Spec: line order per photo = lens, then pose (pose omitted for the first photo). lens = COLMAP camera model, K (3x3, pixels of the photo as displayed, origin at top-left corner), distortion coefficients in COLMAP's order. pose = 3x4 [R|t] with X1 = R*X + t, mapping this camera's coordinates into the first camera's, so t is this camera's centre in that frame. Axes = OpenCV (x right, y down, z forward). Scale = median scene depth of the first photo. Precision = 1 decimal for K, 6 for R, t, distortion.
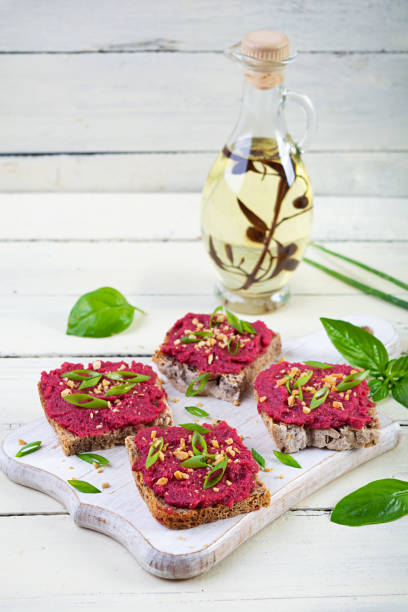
lens RADIAL K [[1388.0, 0, 202.6], [0, 1388.0, 305.7], [0, 0, 1]] dist [0.019311, 0.267176]
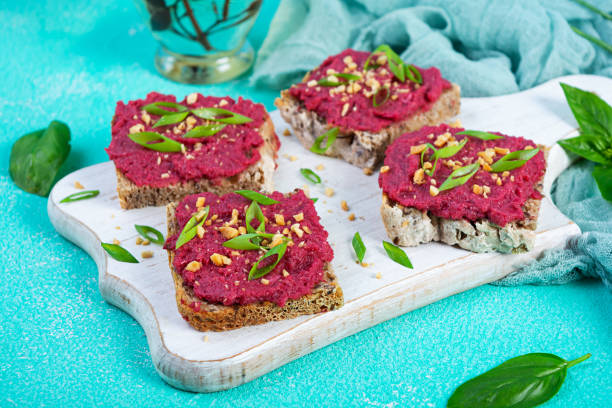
lens RADIAL K [[1388.0, 0, 305.8], [0, 1388.0, 203.2], [0, 0, 1]] dist [0.019311, 0.267176]
pose [[0.953280, 0.127029, -0.274081, 0.205435], [-0.099765, 0.988770, 0.111273, 0.007220], [0.285138, -0.078731, 0.955247, 0.280126]]
